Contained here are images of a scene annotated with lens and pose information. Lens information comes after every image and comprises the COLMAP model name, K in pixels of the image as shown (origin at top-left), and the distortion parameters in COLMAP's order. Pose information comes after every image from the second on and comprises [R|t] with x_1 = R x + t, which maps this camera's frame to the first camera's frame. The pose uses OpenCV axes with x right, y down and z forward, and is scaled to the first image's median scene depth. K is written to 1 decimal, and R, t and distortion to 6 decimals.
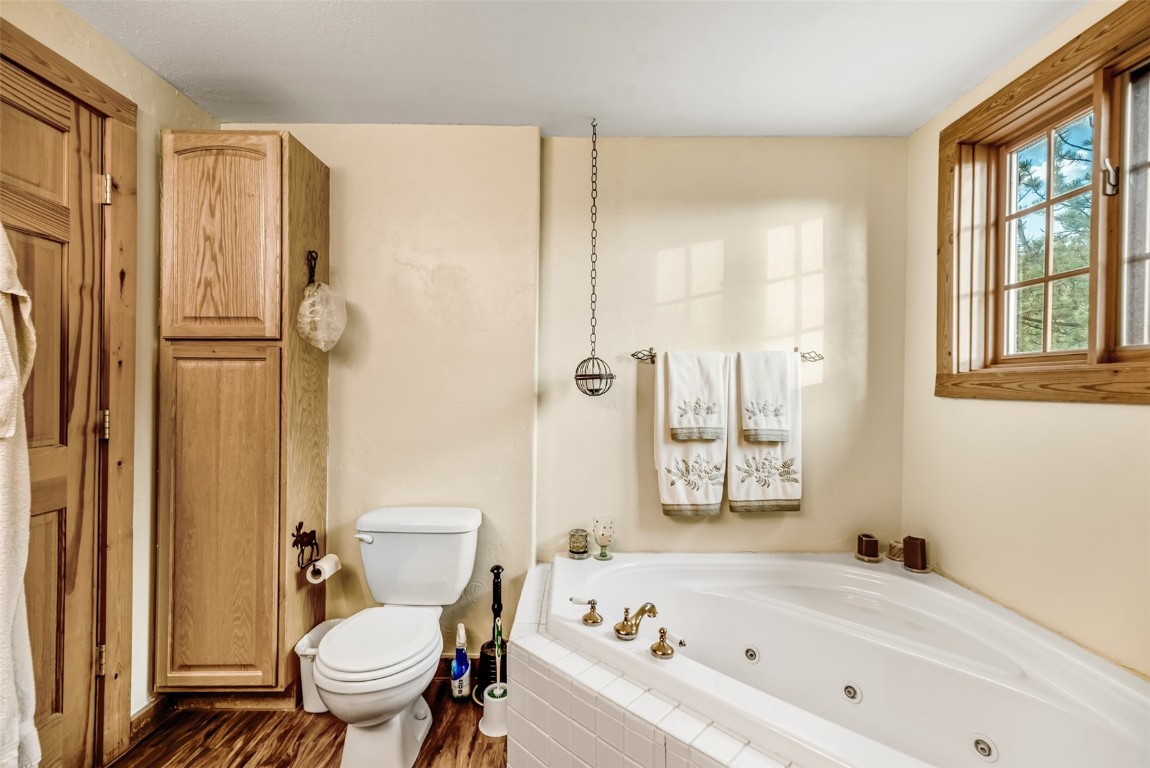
lens RADIAL K [[496.6, 0, 572.3], [0, 496.6, 384.4], [0, 0, 1]] dist [0.009554, -0.000129]
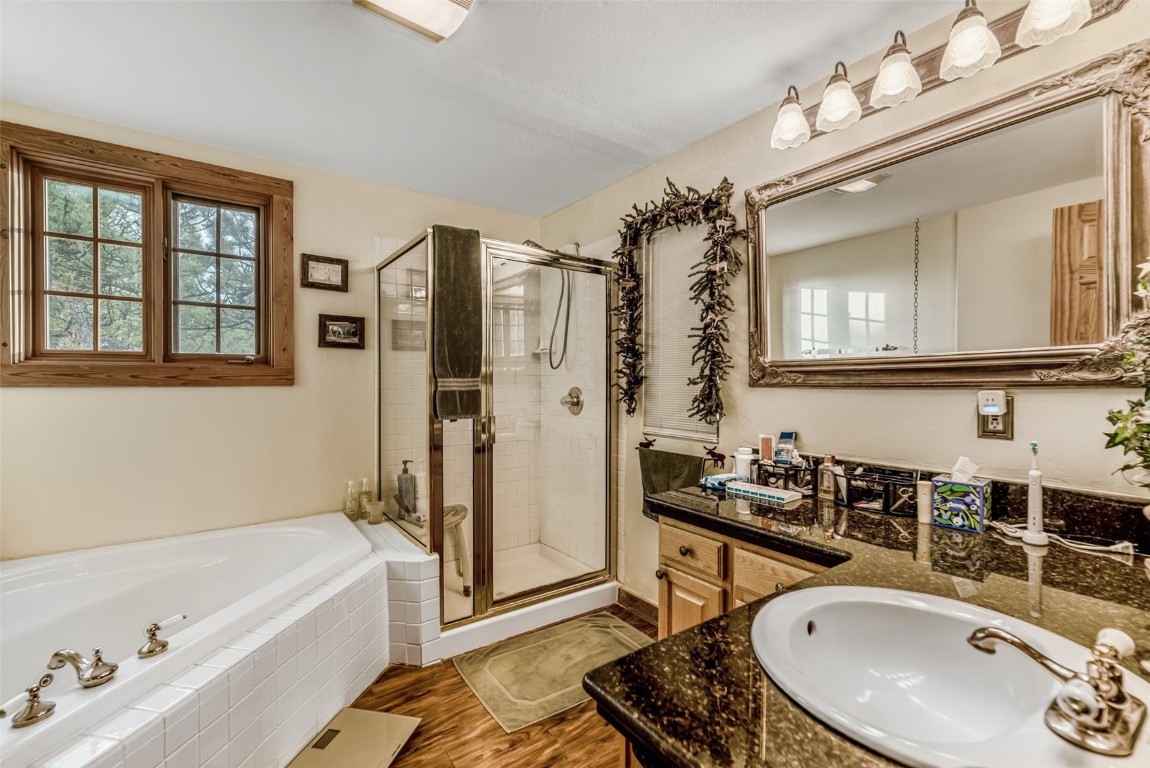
lens RADIAL K [[496.6, 0, 576.7], [0, 496.6, 381.9], [0, 0, 1]] dist [0.009554, -0.000129]
pose [[-0.579720, -0.021256, 0.814539, -0.906178], [-0.015502, 0.999766, 0.015057, -0.020700], [-0.814668, -0.003898, -0.579914, 0.730848]]
